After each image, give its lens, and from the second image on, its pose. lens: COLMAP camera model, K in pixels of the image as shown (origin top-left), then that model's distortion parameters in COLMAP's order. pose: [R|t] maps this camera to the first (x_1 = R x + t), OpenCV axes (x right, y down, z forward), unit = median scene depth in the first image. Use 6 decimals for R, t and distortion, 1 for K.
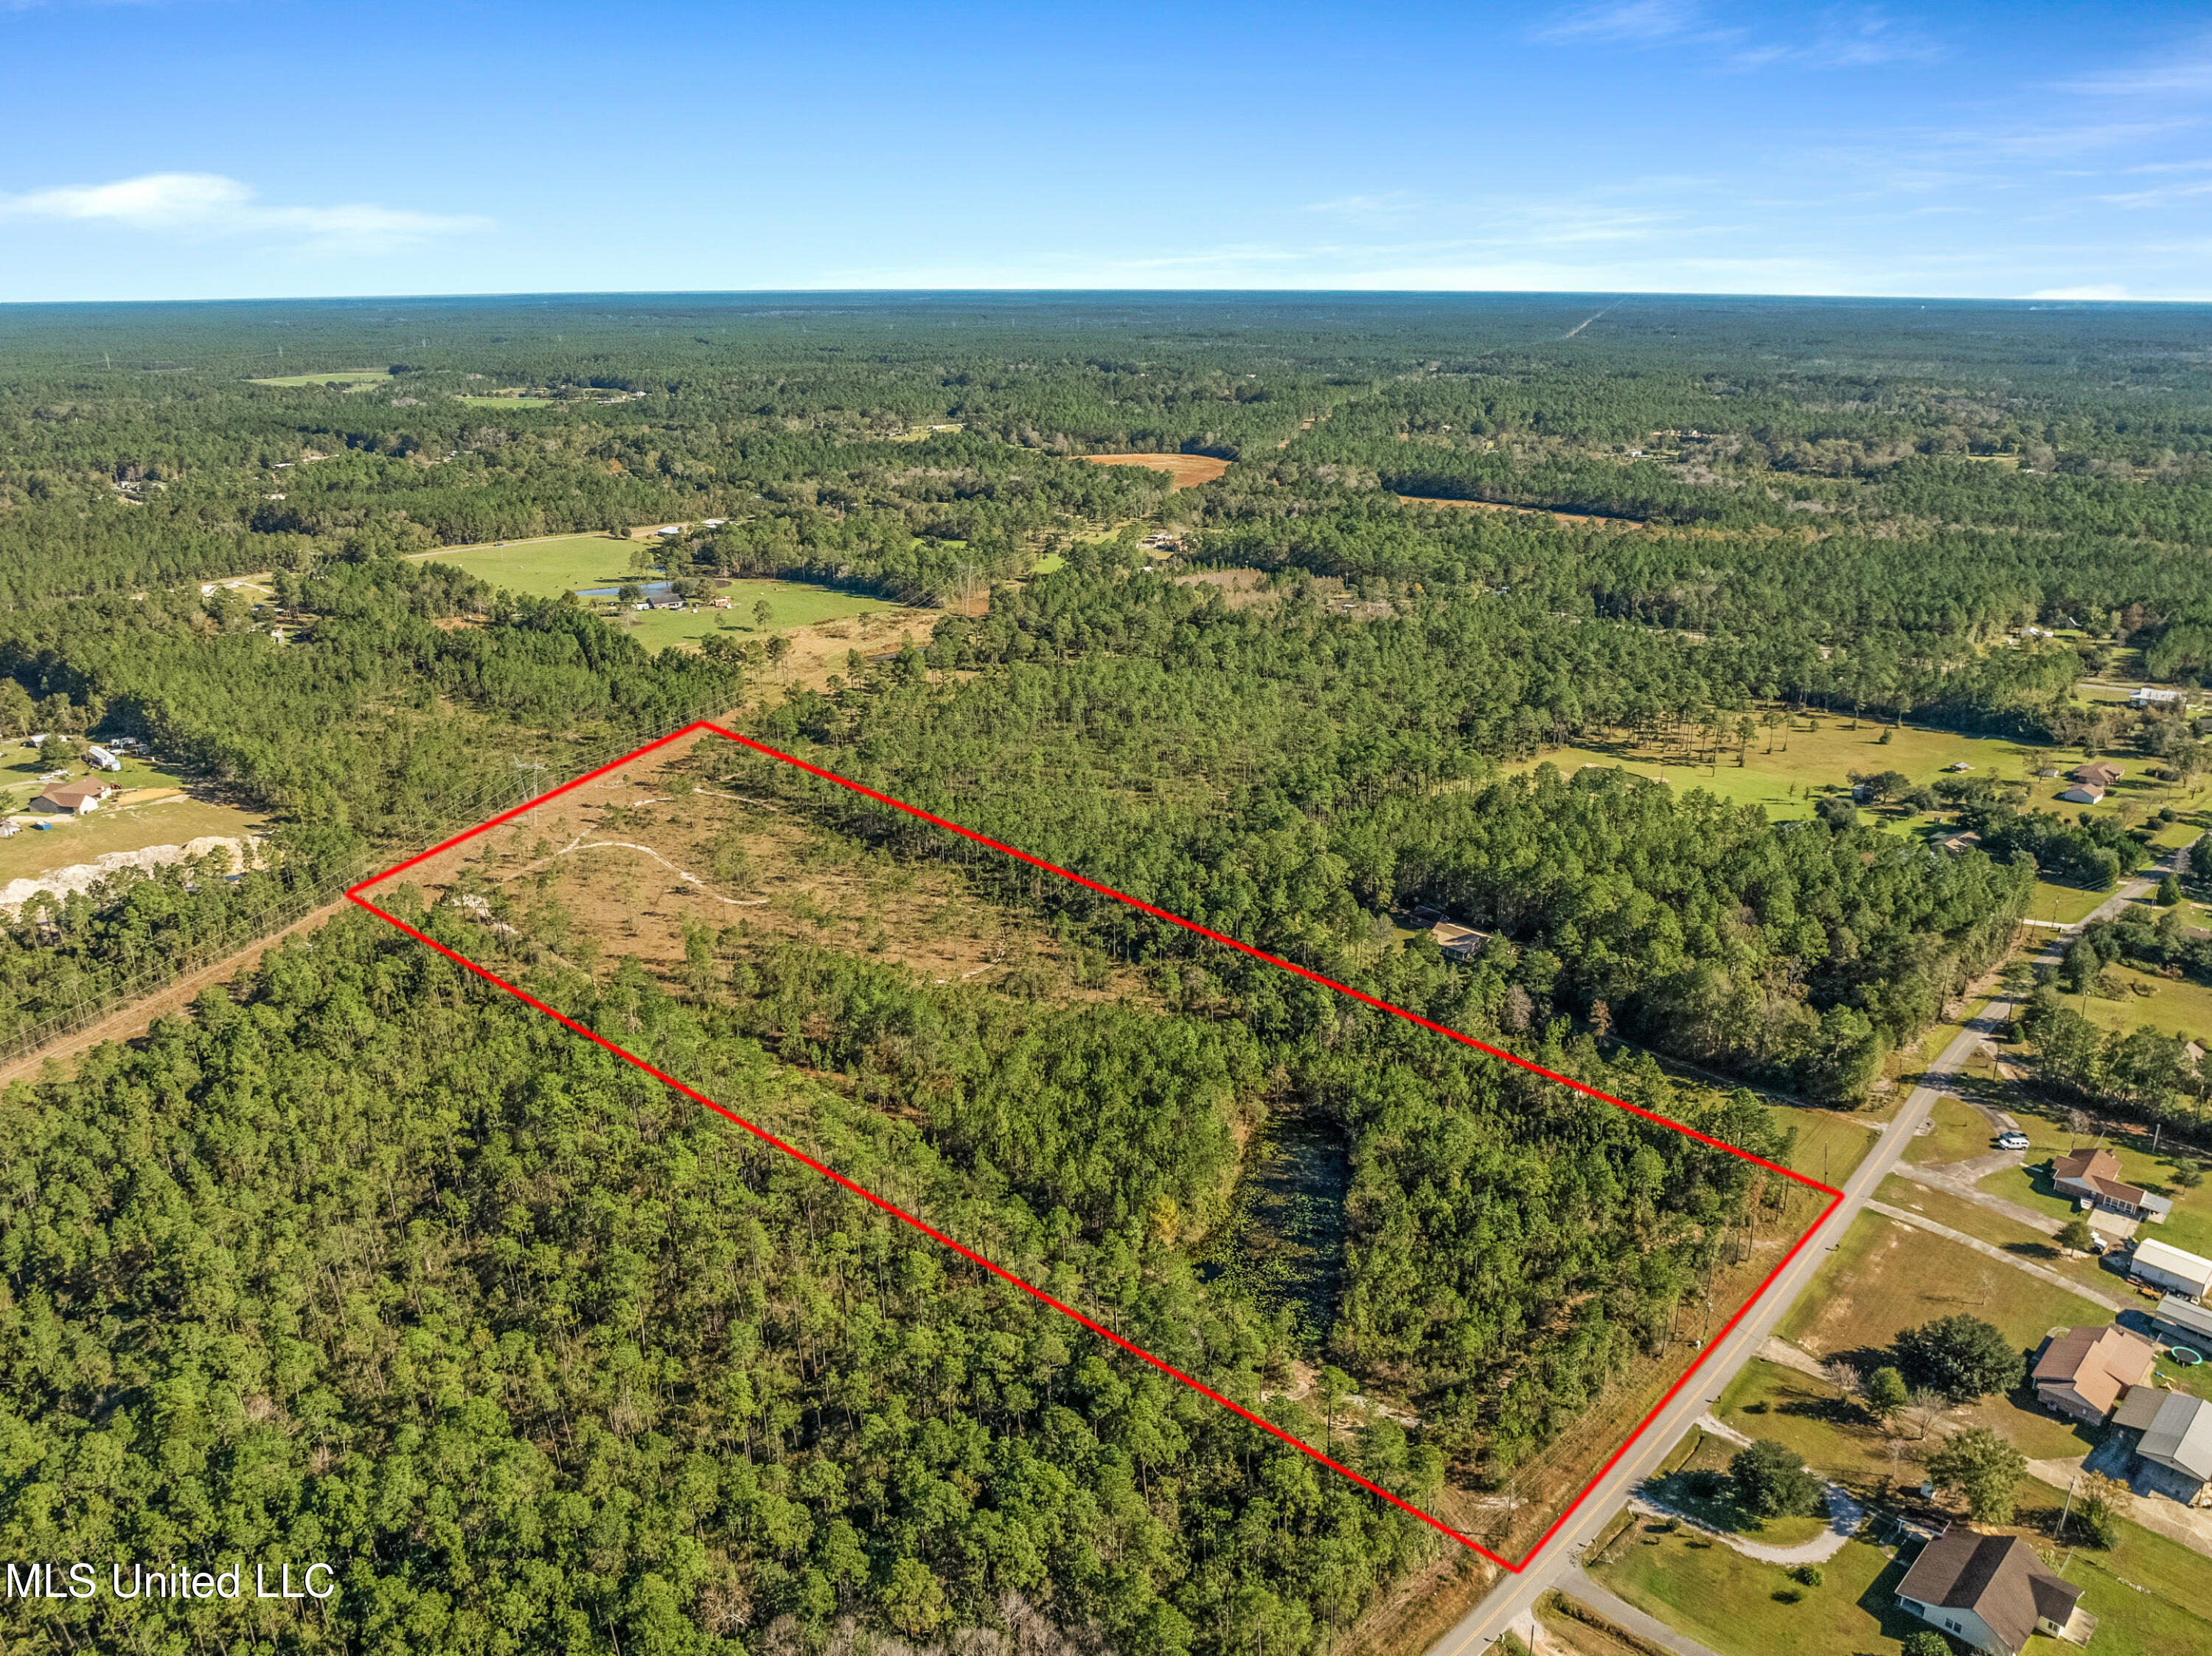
lens RADIAL K [[1595.0, 0, 1107.9], [0, 1595.0, 834.0], [0, 0, 1]] dist [-0.037814, -0.001003]
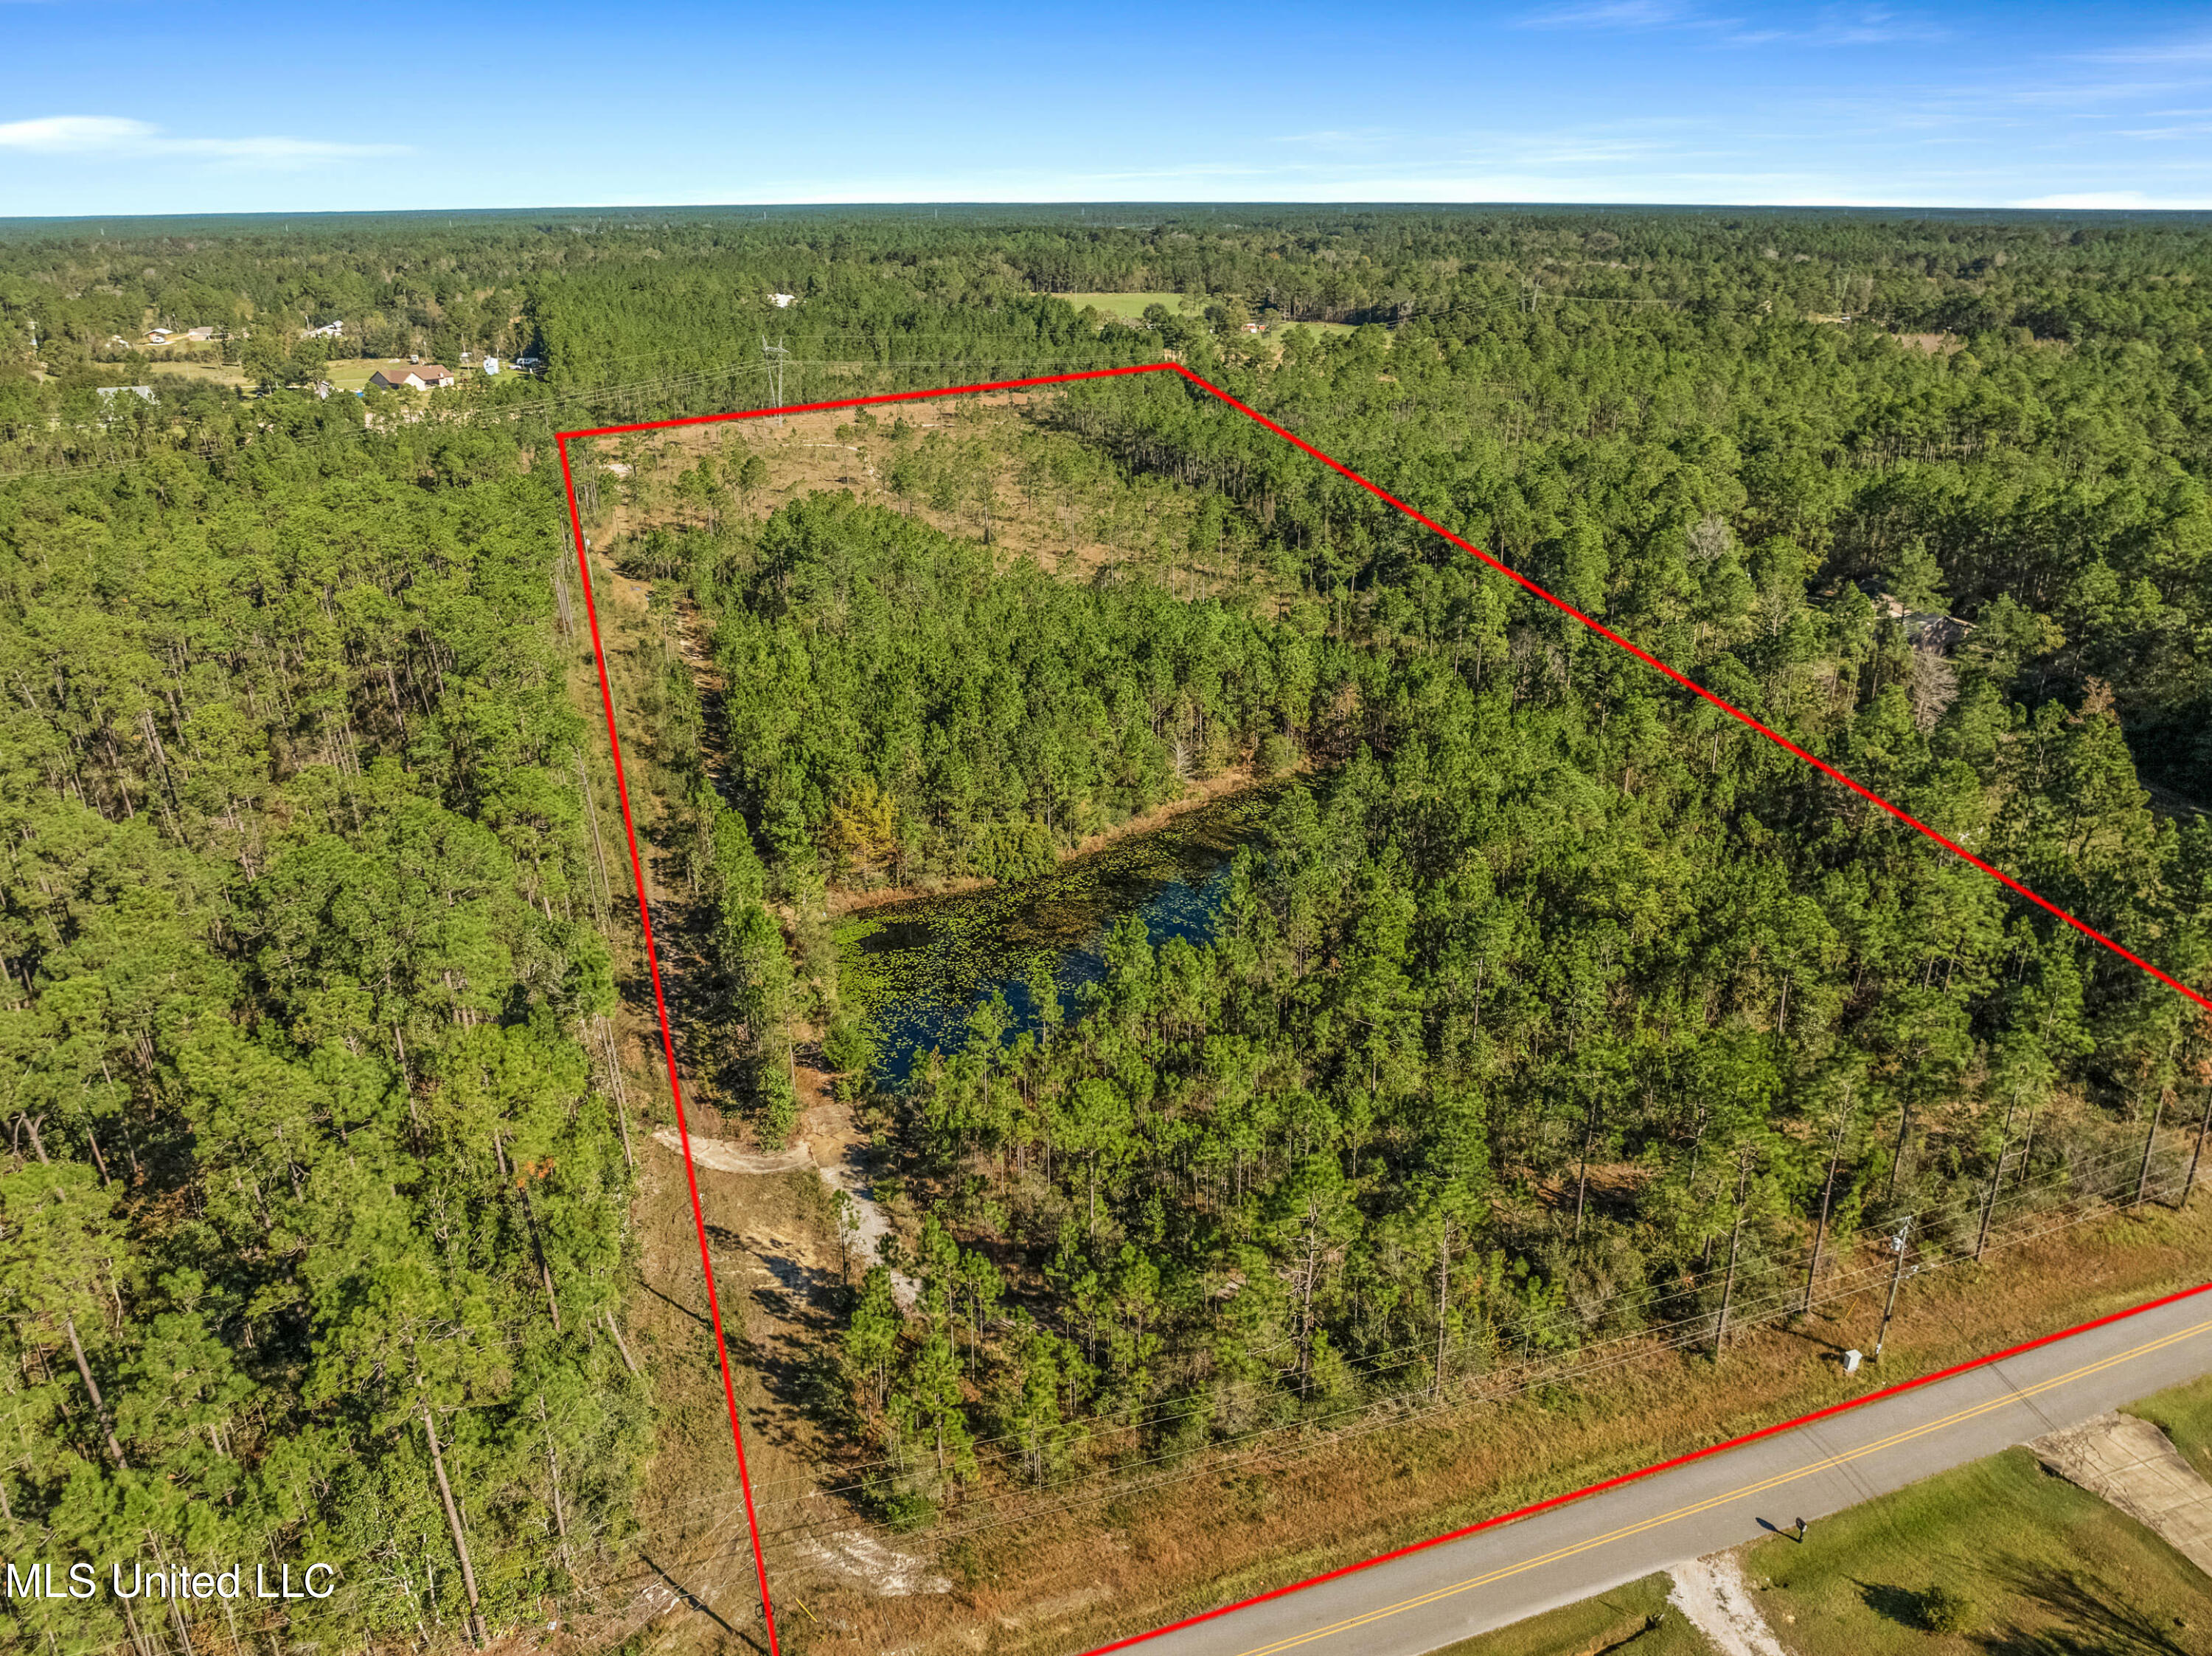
lens RADIAL K [[1595.0, 0, 1117.1], [0, 1595.0, 847.8], [0, 0, 1]] dist [-0.037814, -0.001003]
pose [[0.886680, 0.174875, -0.428038, 0.227841], [-0.151281, 0.984491, 0.088835, 0.135208], [0.436935, -0.014014, 0.899384, 0.409296]]
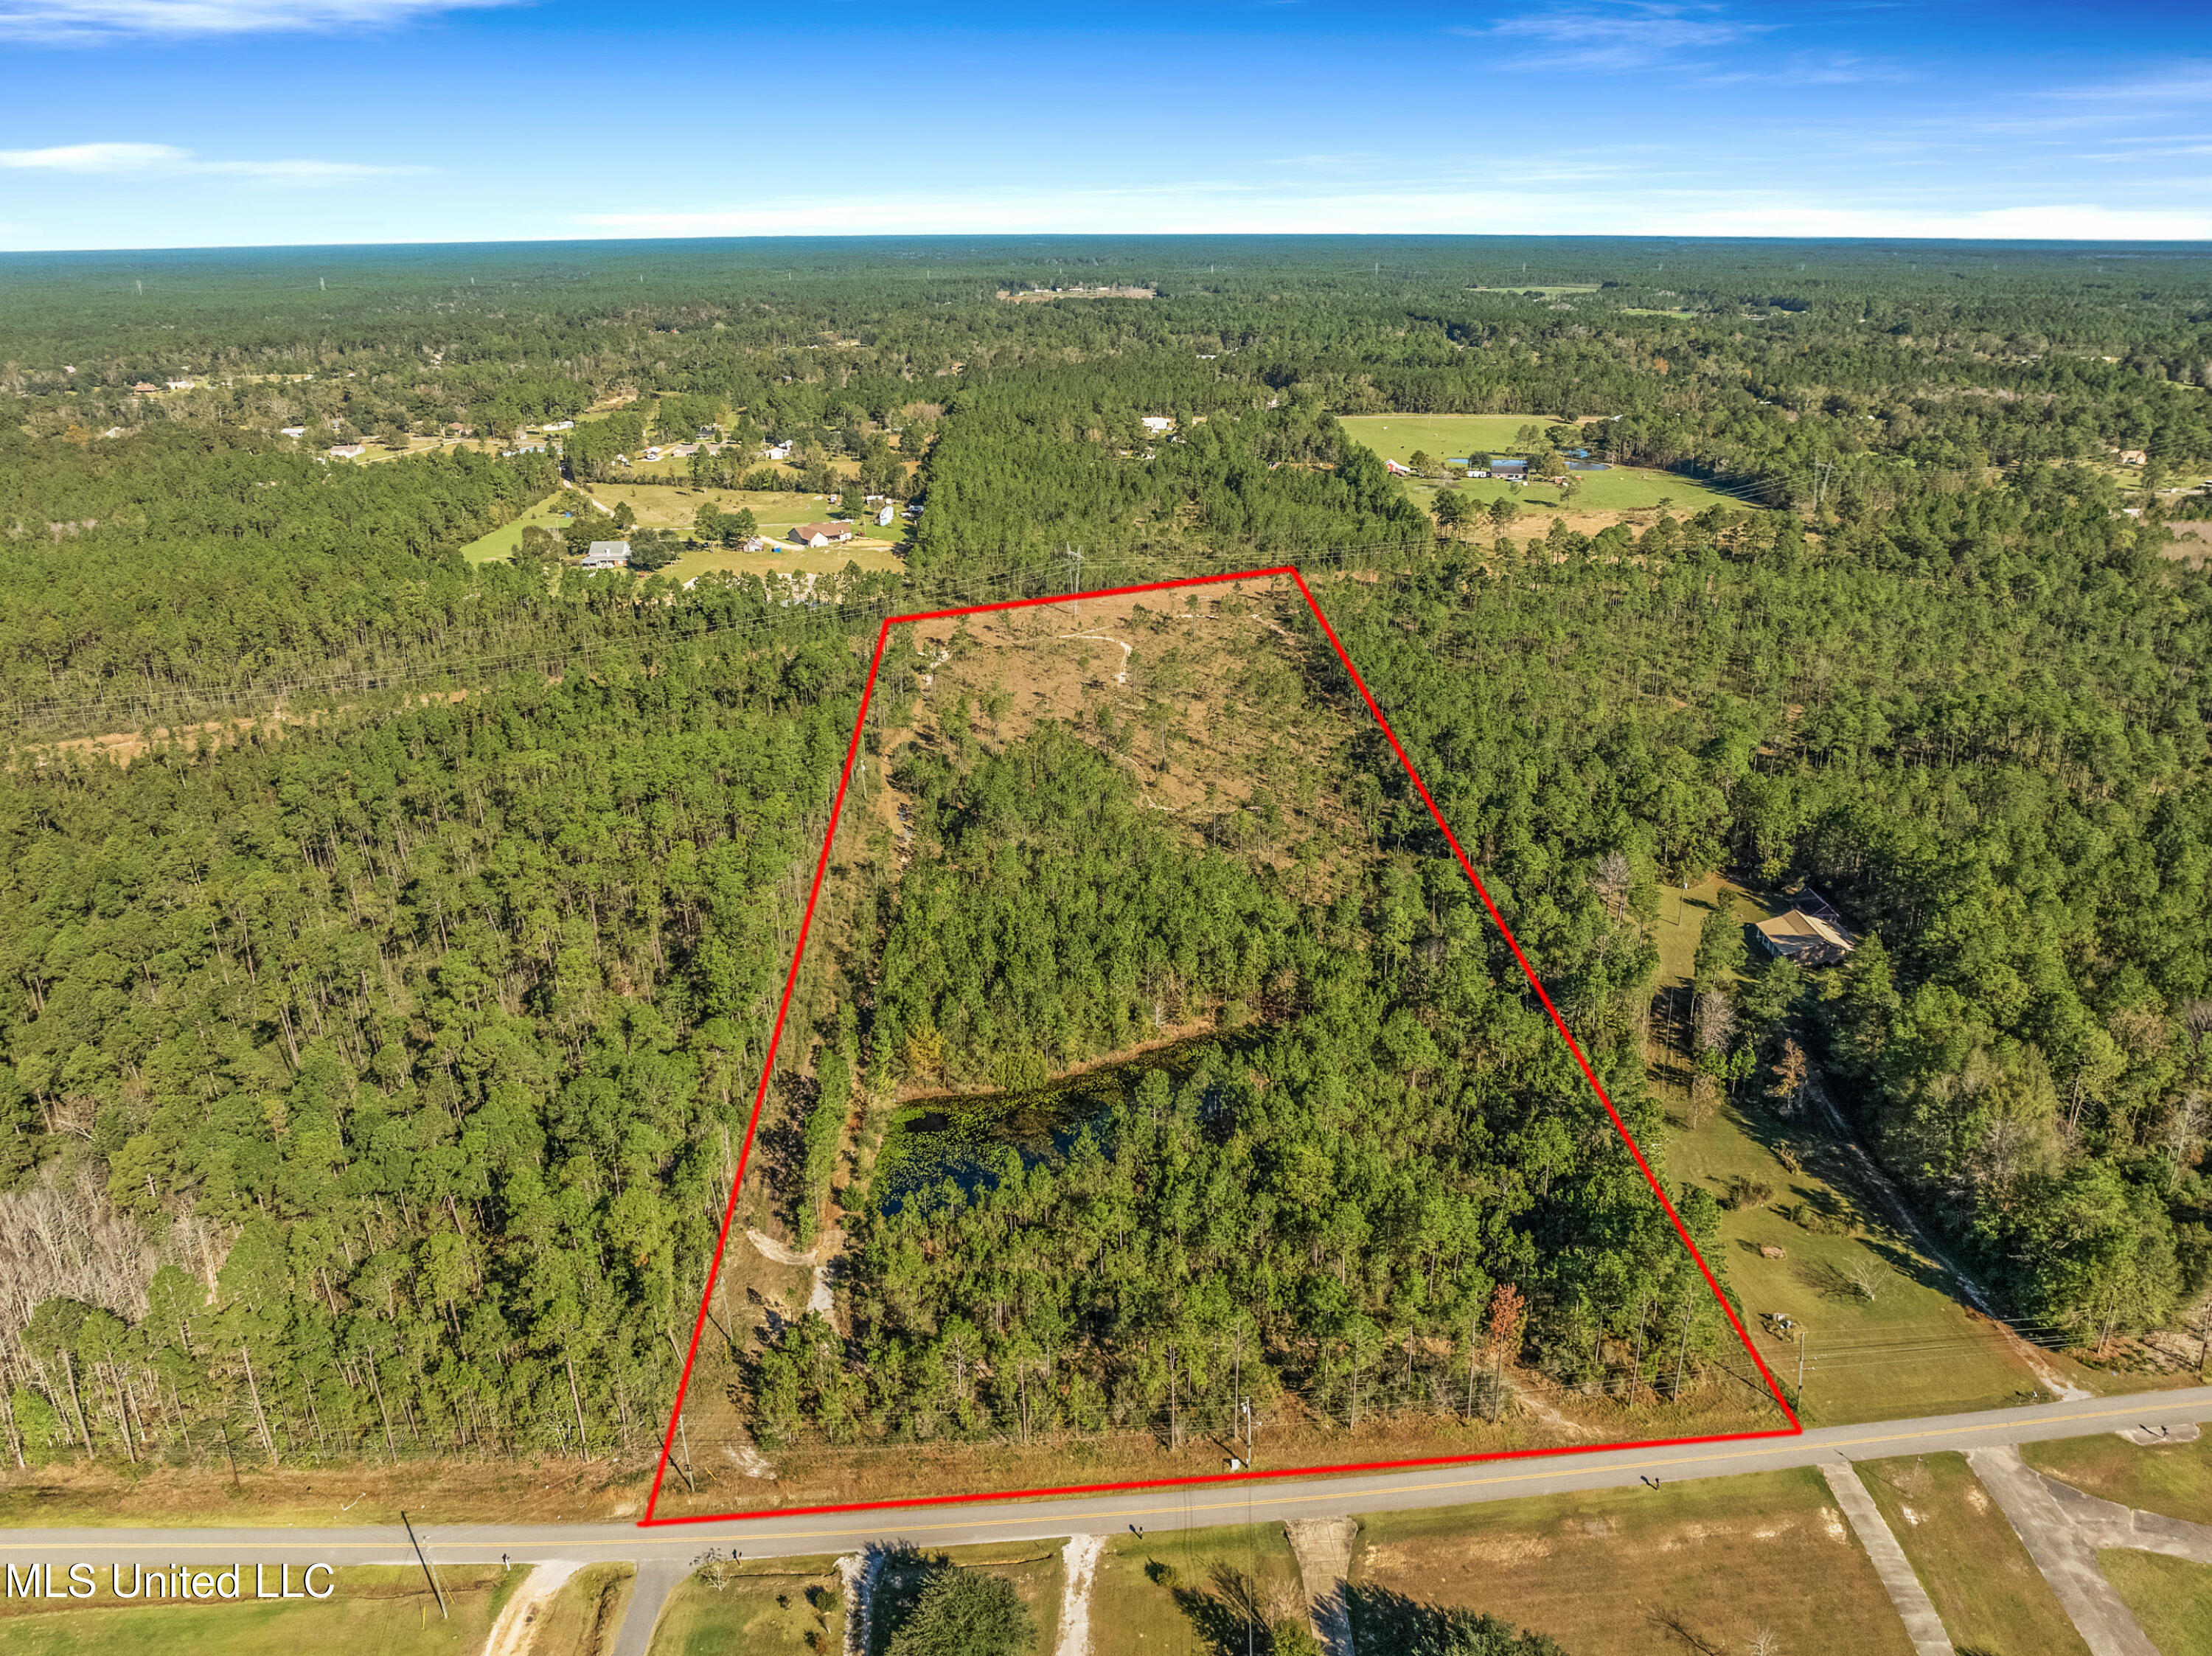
lens RADIAL K [[1595.0, 0, 1112.9], [0, 1595.0, 820.1], [0, 0, 1]] dist [-0.037814, -0.001003]
pose [[0.728303, 0.237894, -0.642636, 0.432778], [-0.221868, 0.969153, 0.107321, 0.010117], [0.648344, 0.064418, 0.758618, 0.298352]]
